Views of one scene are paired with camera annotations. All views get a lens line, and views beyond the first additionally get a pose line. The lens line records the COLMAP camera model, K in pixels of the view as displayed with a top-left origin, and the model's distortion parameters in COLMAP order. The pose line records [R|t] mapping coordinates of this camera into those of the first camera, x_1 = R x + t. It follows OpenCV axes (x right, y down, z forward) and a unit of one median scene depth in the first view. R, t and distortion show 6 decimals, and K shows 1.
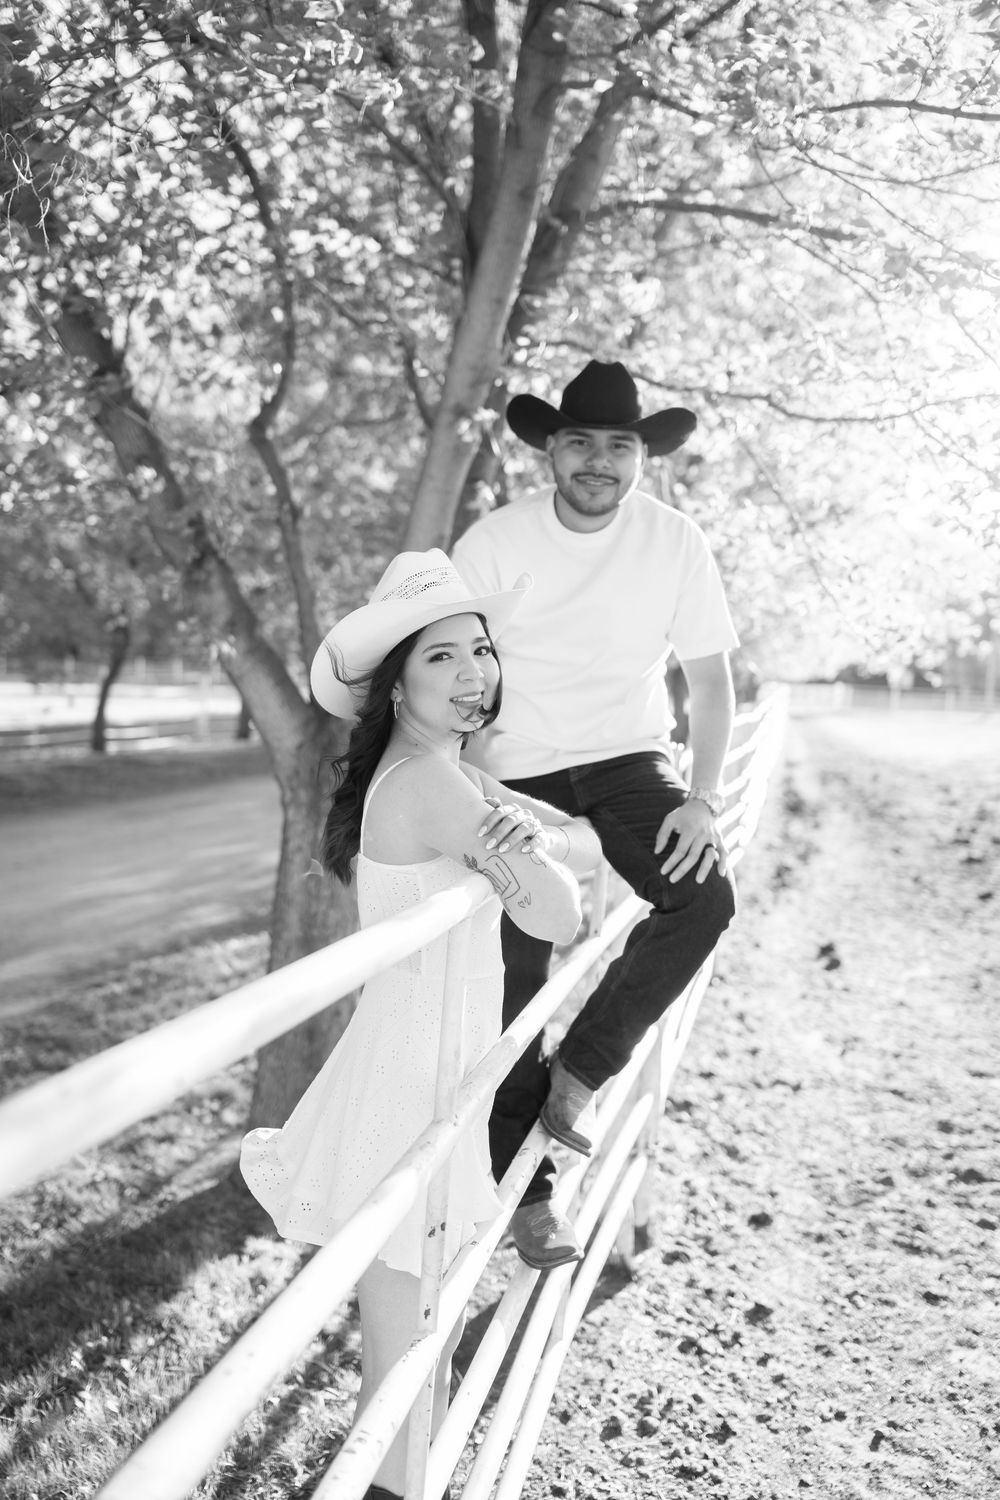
lens RADIAL K [[1204.1, 0, 500.0], [0, 1204.1, 750.0], [0, 0, 1]] dist [-0.059181, 0.013227]
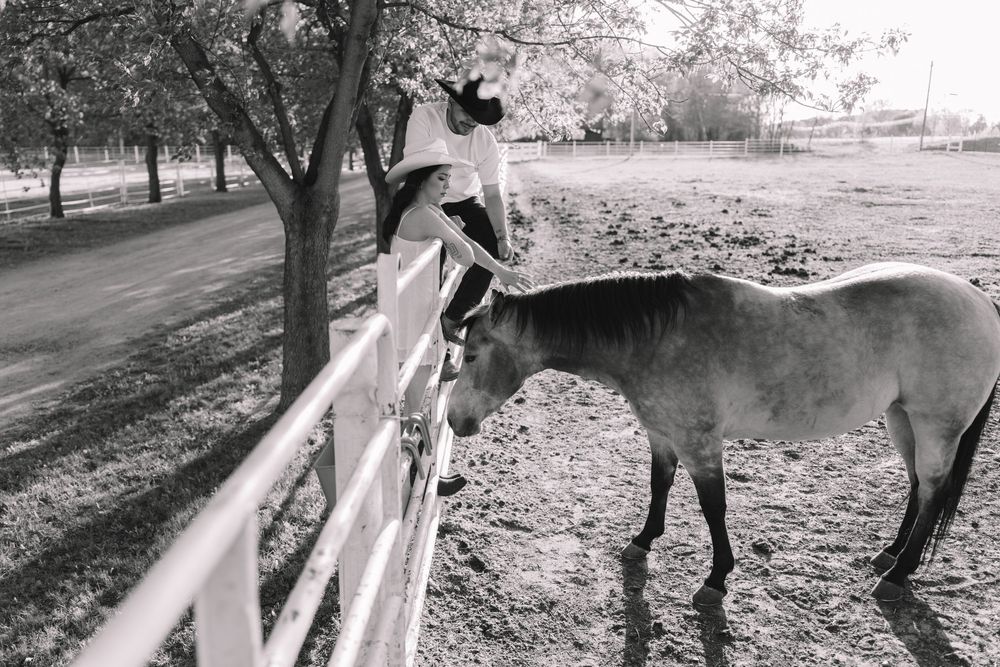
lens RADIAL K [[794.8, 0, 500.0], [0, 794.8, 333.5], [0, 0, 1]] dist [0.000435, -0.010468]
pose [[0.973110, -0.100037, 0.207482, -0.147367], [0.061850, 0.981168, 0.182983, -0.012663], [-0.221880, -0.165230, 0.960973, -0.525558]]
